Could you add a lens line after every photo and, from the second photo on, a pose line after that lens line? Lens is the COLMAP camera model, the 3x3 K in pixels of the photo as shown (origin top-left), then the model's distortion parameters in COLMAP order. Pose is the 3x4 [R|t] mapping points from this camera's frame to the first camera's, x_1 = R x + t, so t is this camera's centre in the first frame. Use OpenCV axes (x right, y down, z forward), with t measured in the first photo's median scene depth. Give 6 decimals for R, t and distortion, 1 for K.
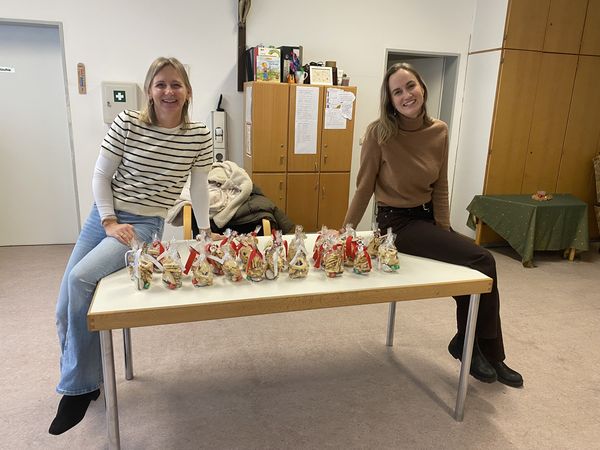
lens RADIAL K [[446.5, 0, 304.6], [0, 446.5, 222.5], [0, 0, 1]] dist [0.009643, 0.001431]
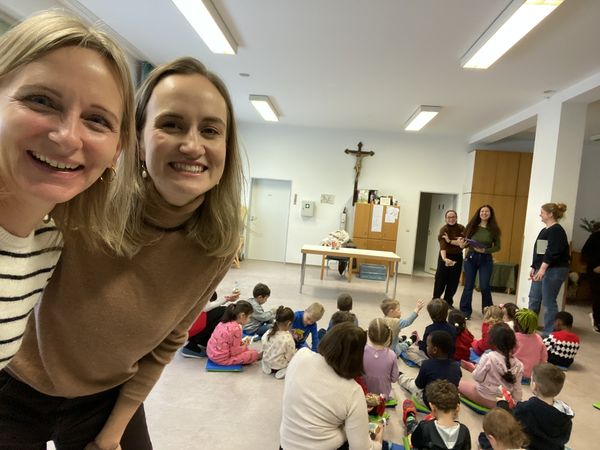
lens RADIAL K [[396.7, 0, 300.0], [0, 396.7, 225.0], [0, 0, 1]] dist [0.041689, -0.001494]
pose [[0.936636, 0.058628, -0.345364, 0.364436], [-0.137698, 0.968153, -0.209089, 0.326215], [0.322107, 0.243397, 0.914880, -1.142063]]
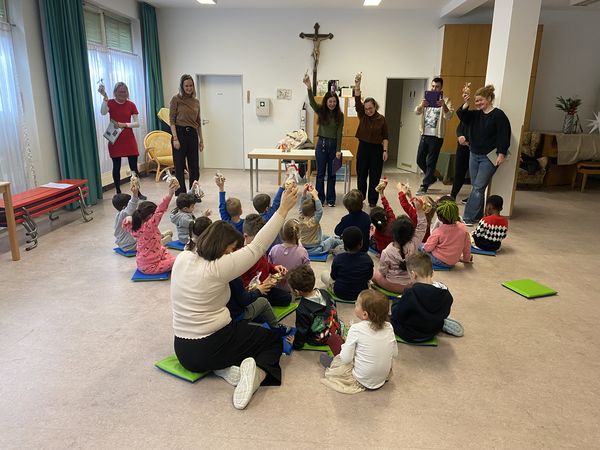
lens RADIAL K [[446.5, 0, 304.6], [0, 446.5, 222.5], [0, 0, 1]] dist [0.009643, 0.001431]
pose [[0.951072, 0.059142, -0.303255, 0.546019], [-0.062102, 0.998070, -0.000118, 0.327161], [0.302662, 0.018945, 0.952910, -1.160130]]
